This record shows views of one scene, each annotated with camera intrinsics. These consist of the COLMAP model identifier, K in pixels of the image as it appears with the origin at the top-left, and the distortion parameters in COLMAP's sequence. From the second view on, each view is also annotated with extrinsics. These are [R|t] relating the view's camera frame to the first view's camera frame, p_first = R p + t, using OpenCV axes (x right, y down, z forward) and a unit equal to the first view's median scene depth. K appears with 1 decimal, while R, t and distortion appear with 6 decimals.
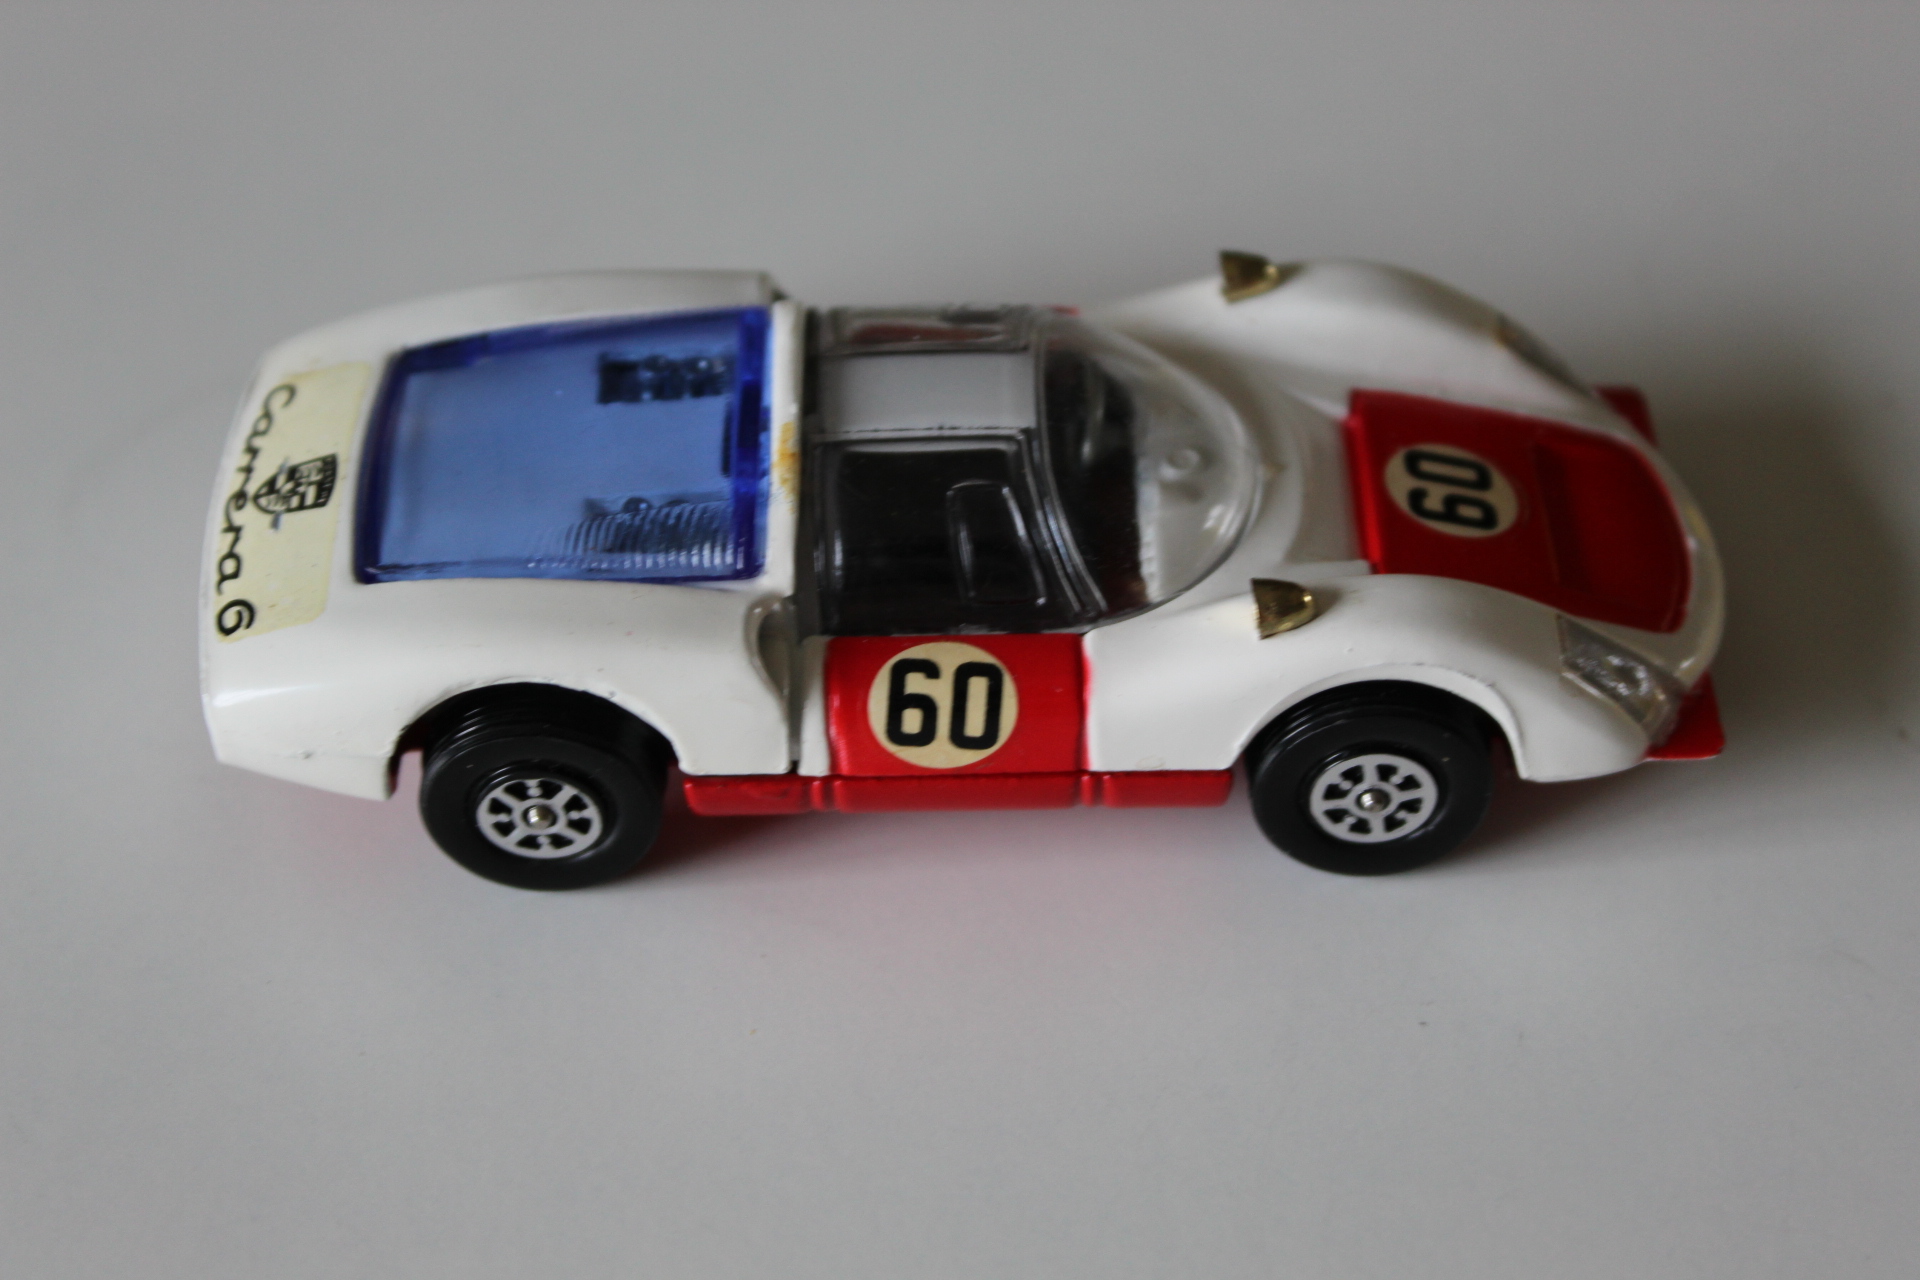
lens RADIAL K [[3750.8, 0, 960.0], [0, 3750.8, 640.0], [0, 0, 1]] dist [0.018853, -0.041880]
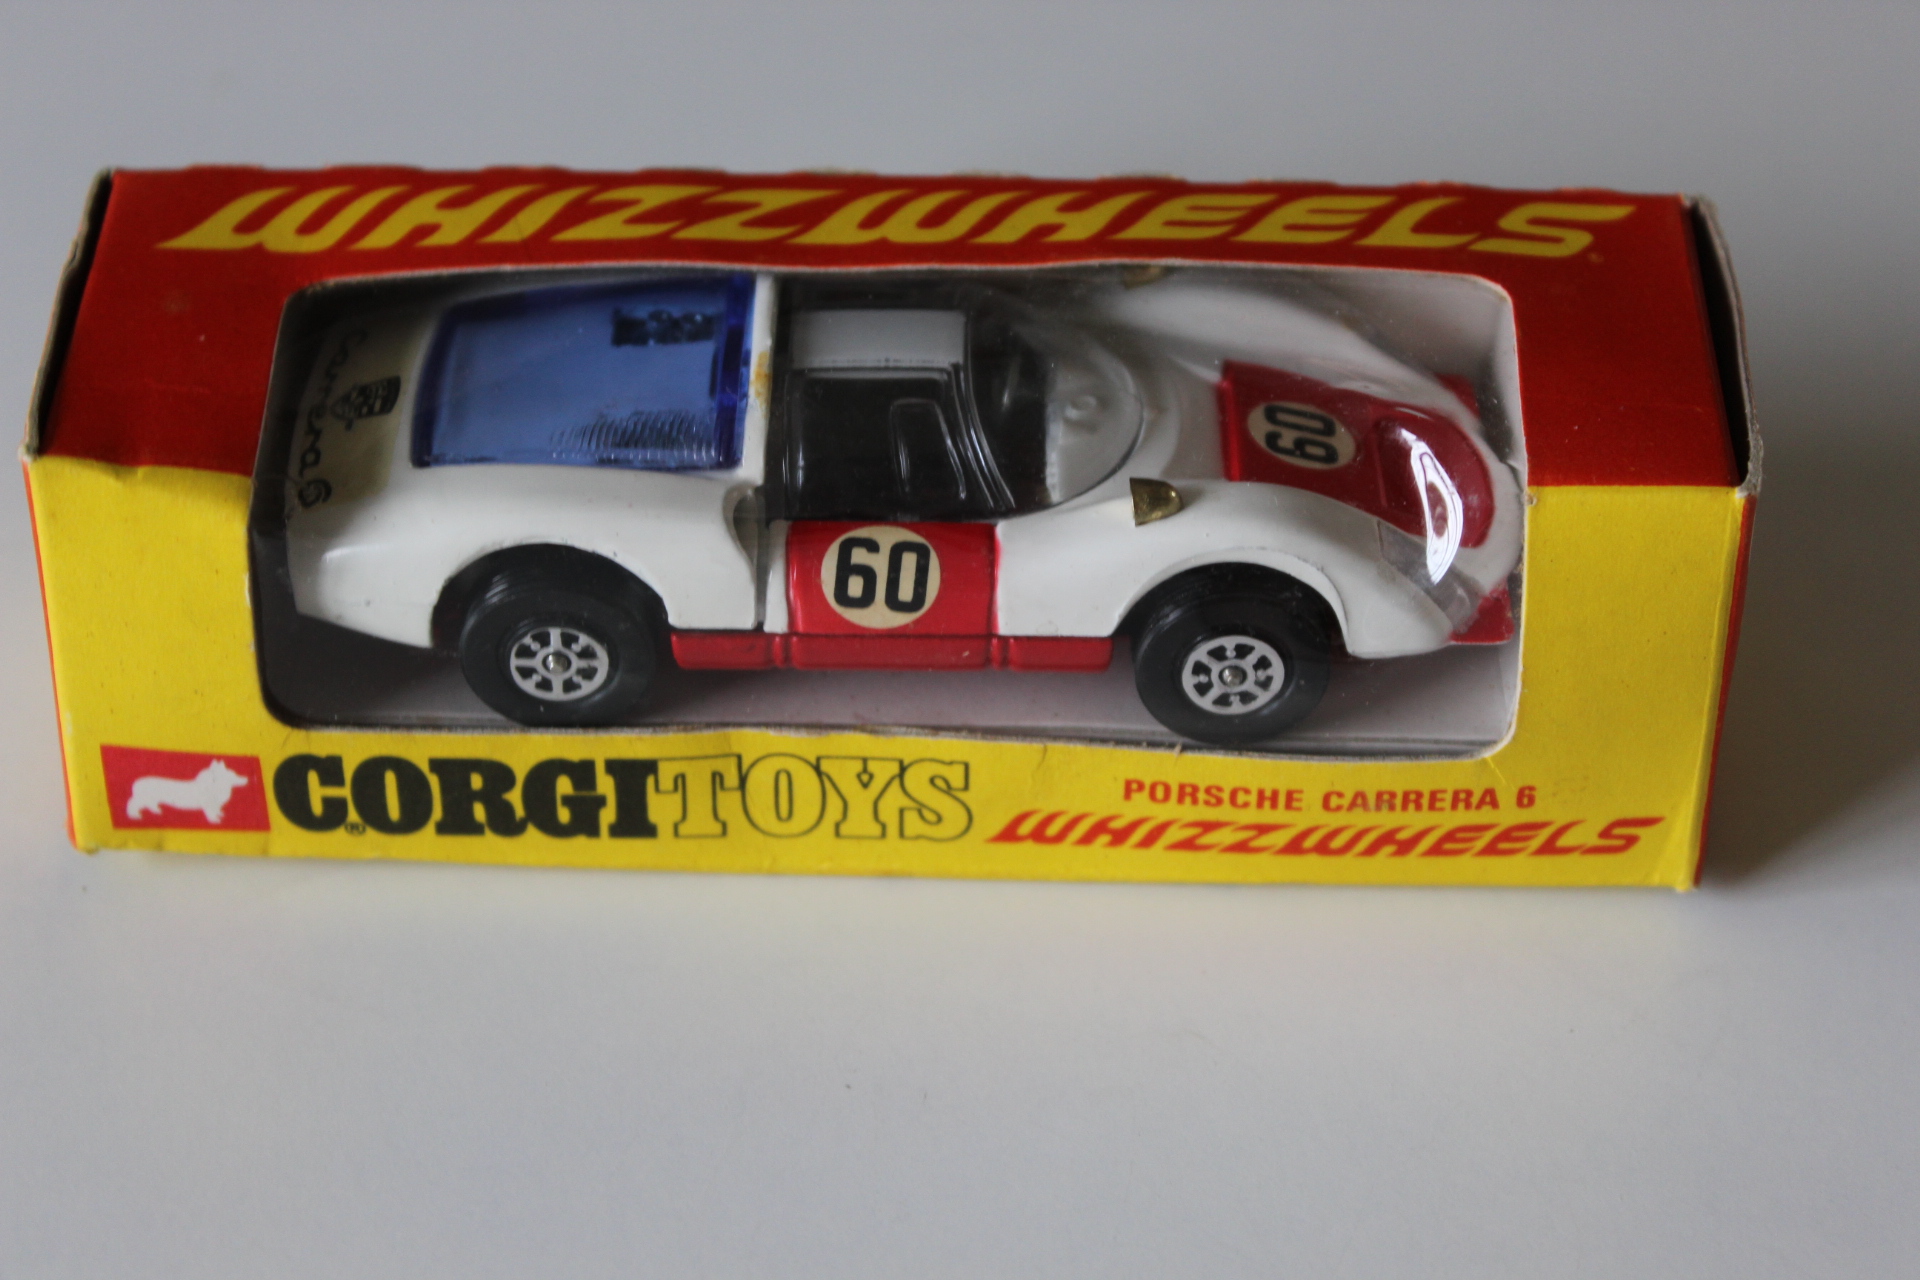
lens RADIAL K [[3750.8, 0, 960.0], [0, 3750.8, 640.0], [0, 0, 1]] dist [0.018853, -0.041880]
pose [[0.999620, 0.027458, -0.002471, 0.025074], [-0.027568, 0.996503, -0.078881, 0.134705], [0.000296, 0.078920, 0.996881, -0.235659]]
